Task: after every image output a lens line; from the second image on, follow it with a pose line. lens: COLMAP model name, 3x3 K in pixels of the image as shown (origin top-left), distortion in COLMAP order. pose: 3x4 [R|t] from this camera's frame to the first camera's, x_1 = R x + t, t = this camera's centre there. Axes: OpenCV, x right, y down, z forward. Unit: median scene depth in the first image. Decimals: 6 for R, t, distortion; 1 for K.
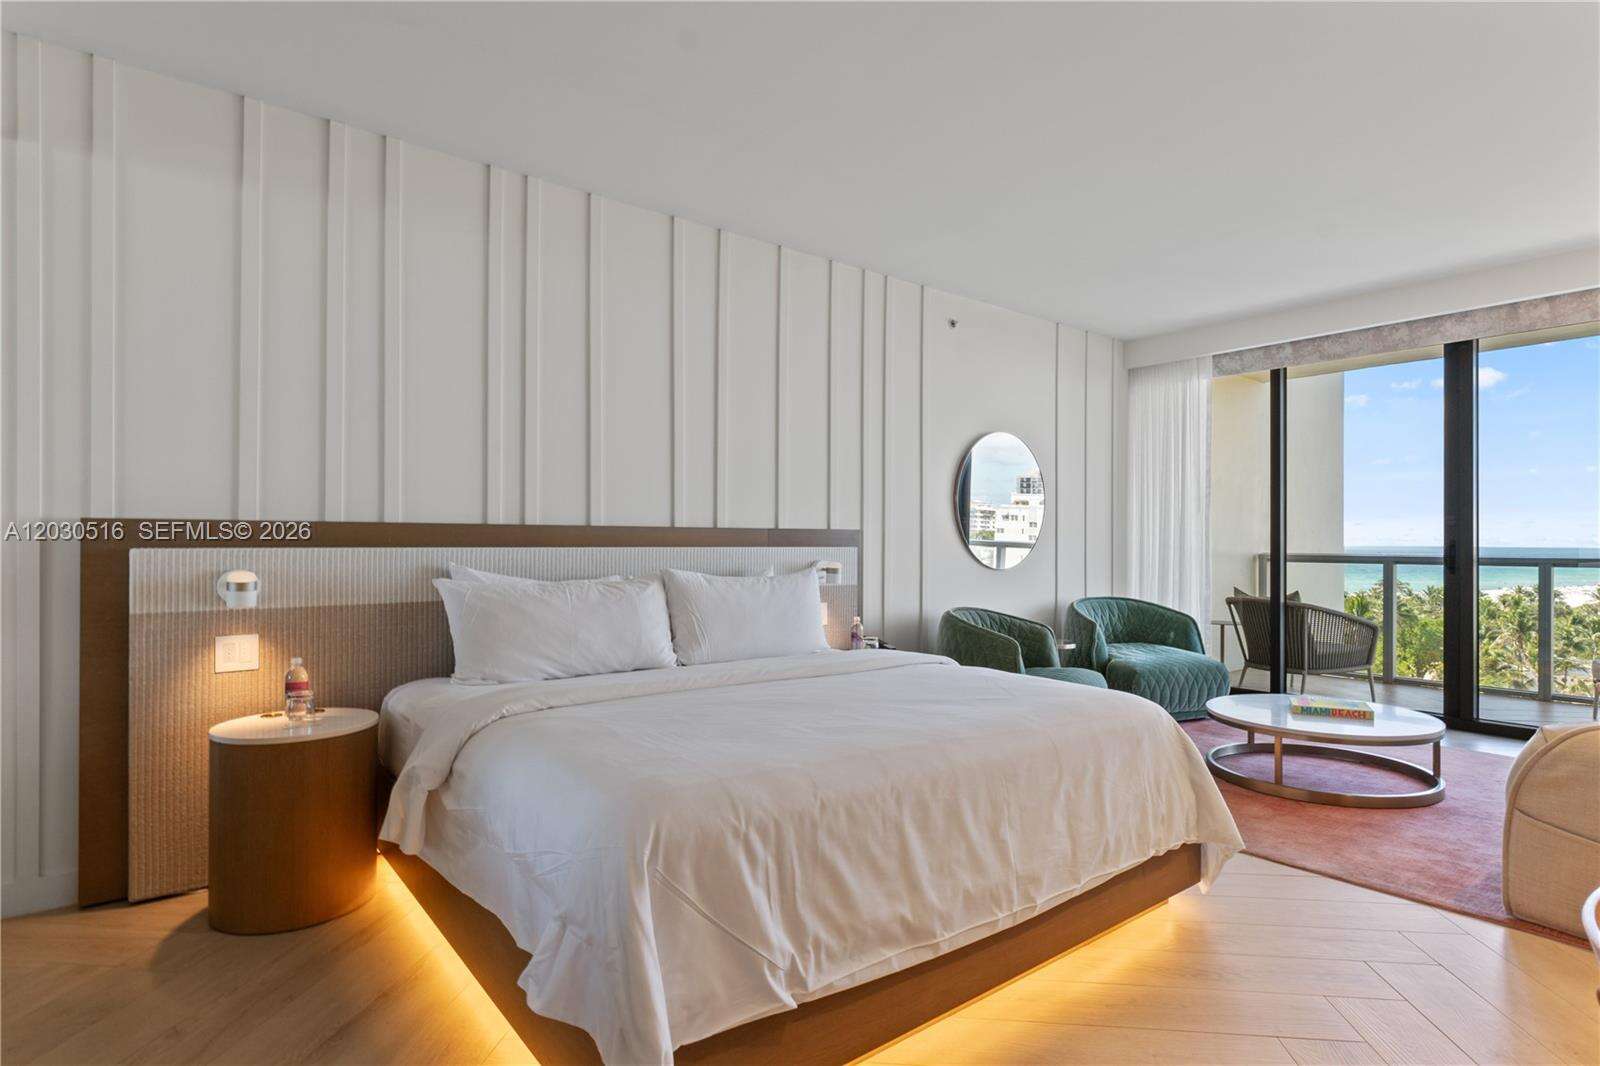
lens RADIAL K [[833.1, 0, 815.0], [0, 833.1, 540.0], [0, 0, 1]] dist [0.002141, -0.000621]
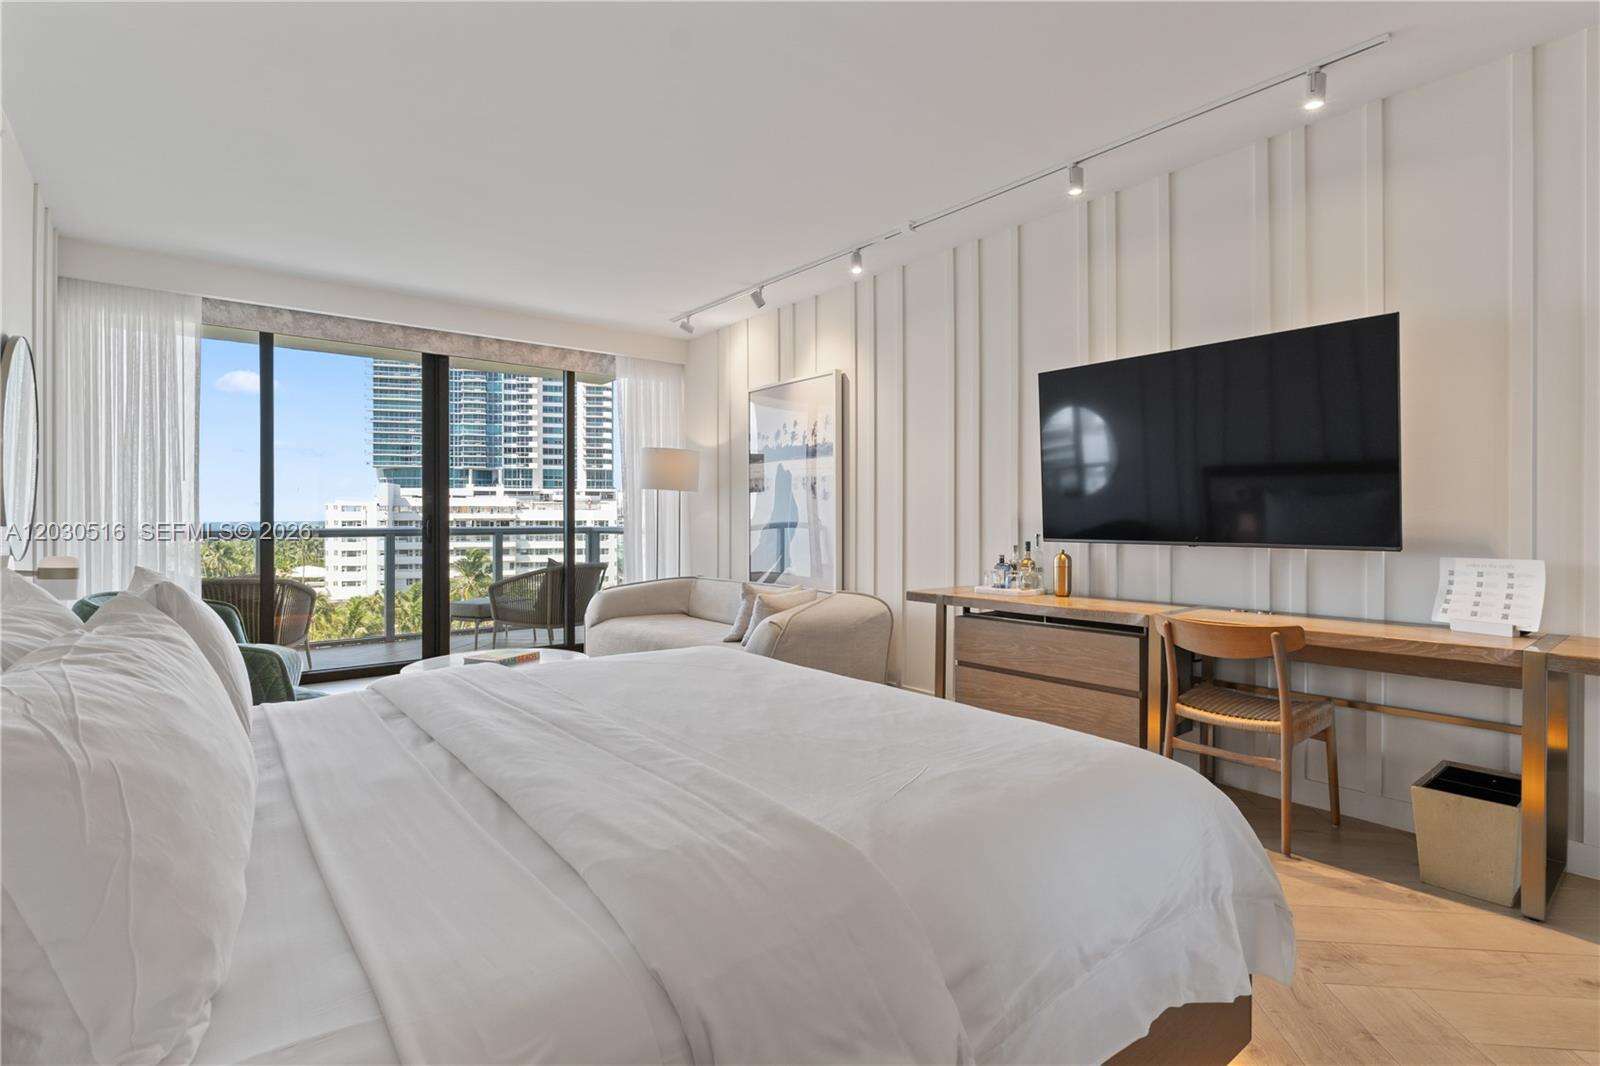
lens RADIAL K [[765.8, 0, 813.6], [0, 765.8, 519.7], [0, 0, 1]] dist [-0.001601, -0.000357]
pose [[-0.009787, -0.003883, 0.999945, -0.338485], [-0.002184, 0.999990, 0.003861, 0.001113], [-0.999950, -0.002147, -0.009796, 0.419340]]
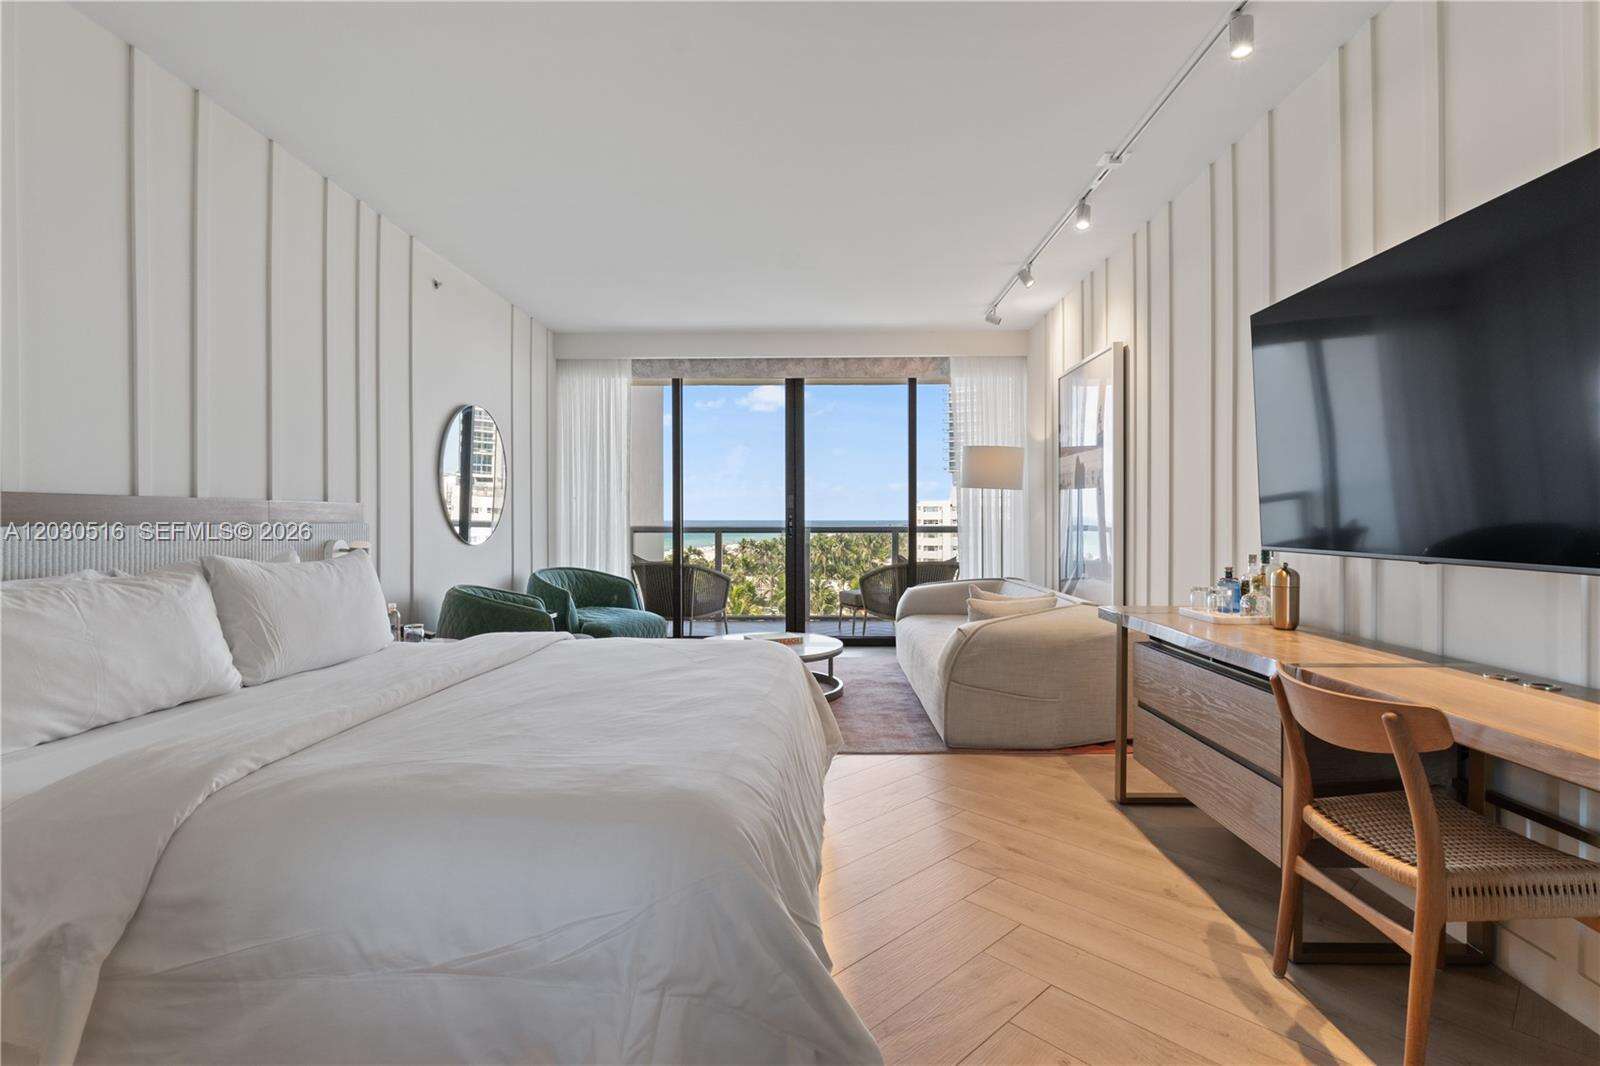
lens RADIAL K [[765.8, 0, 813.6], [0, 765.8, 519.7], [0, 0, 1]] dist [-0.001601, -0.000357]
pose [[0.639357, -0.004799, 0.768895, -0.213500], [0.000544, 0.999983, 0.005789, 0.000439], [-0.768910, -0.003283, 0.639349, 0.114931]]
